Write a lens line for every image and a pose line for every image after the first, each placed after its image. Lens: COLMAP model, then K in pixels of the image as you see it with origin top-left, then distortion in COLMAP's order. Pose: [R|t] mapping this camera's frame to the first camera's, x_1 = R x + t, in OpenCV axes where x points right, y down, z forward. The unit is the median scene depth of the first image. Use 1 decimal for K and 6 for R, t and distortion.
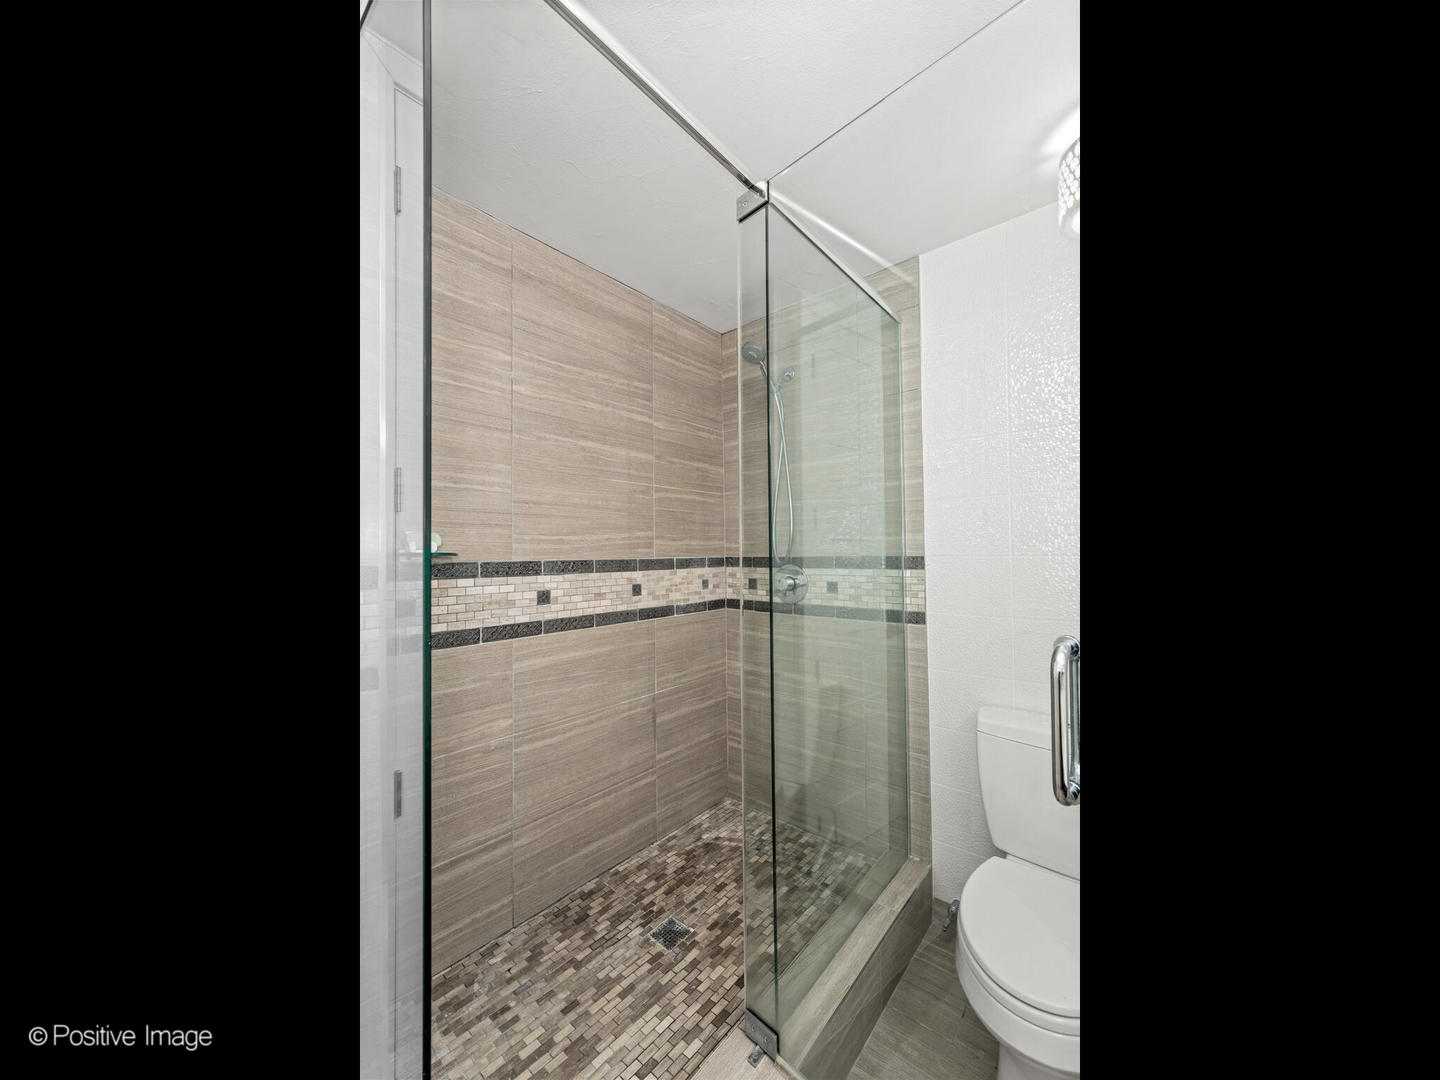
lens RADIAL K [[476.6, 0, 720.6], [0, 476.6, 565.0], [0, 0, 1]] dist [-0.000134, -0.000012]
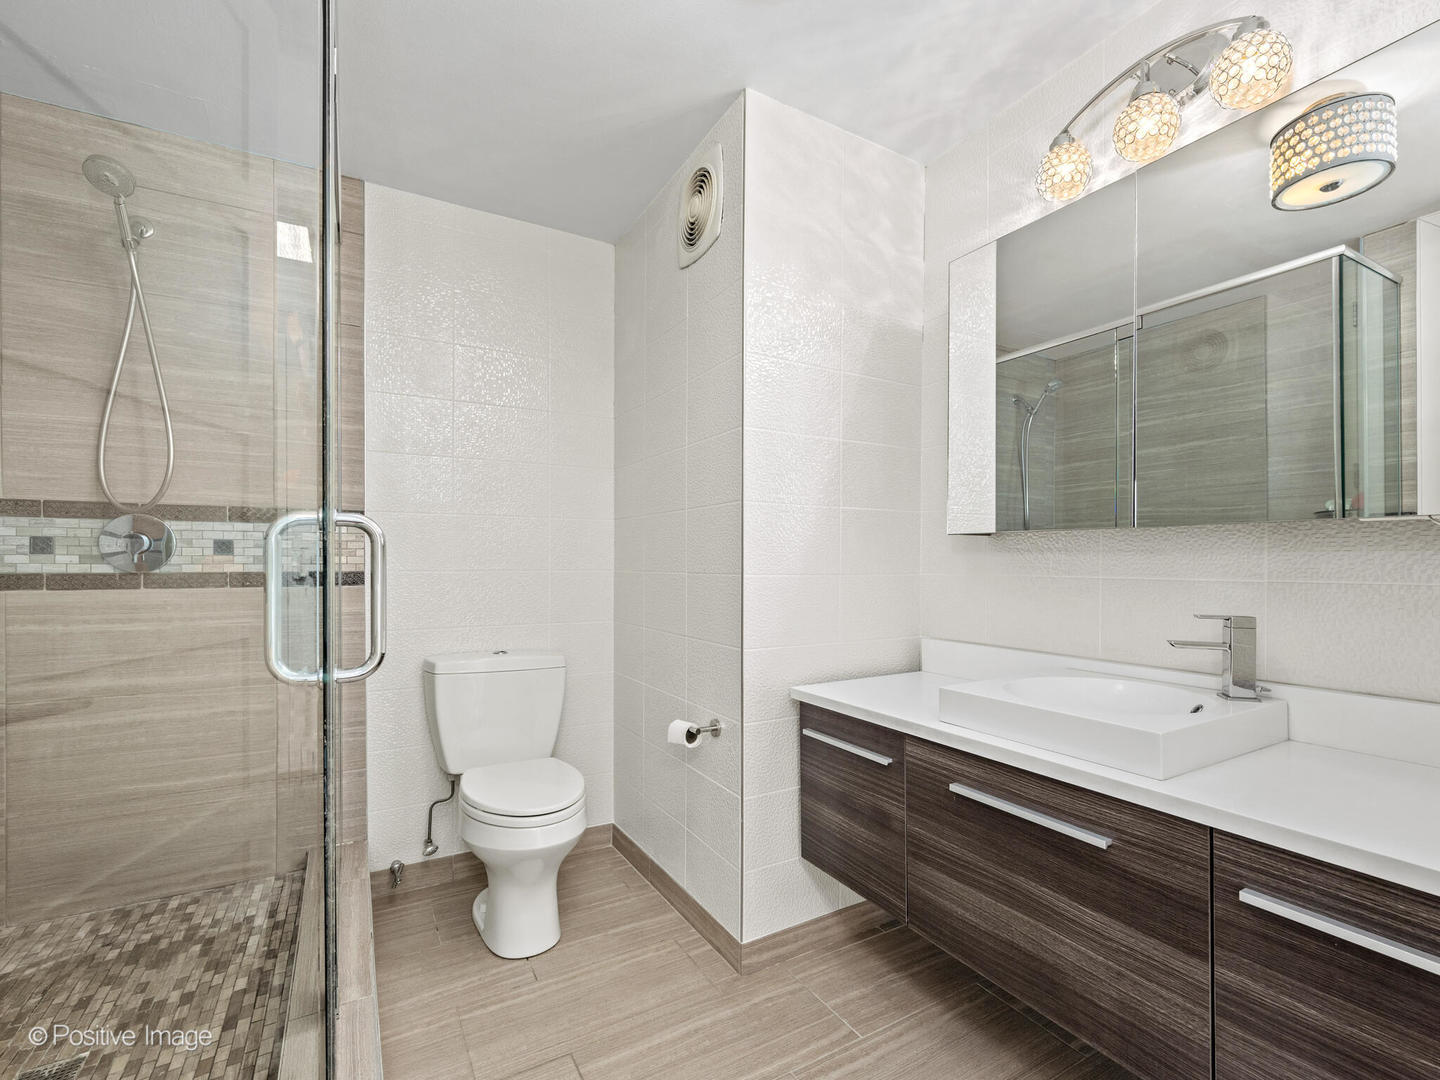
lens RADIAL K [[648.5, 0, 720.7], [0, 648.5, 561.3], [0, 0, 1]] dist [0.014802, -0.000155]
pose [[0.409944, -0.030359, 0.911605, -0.394649], [-0.017359, 0.999005, 0.041076, 0.013743], [-0.911945, -0.032664, 0.409010, -0.132801]]
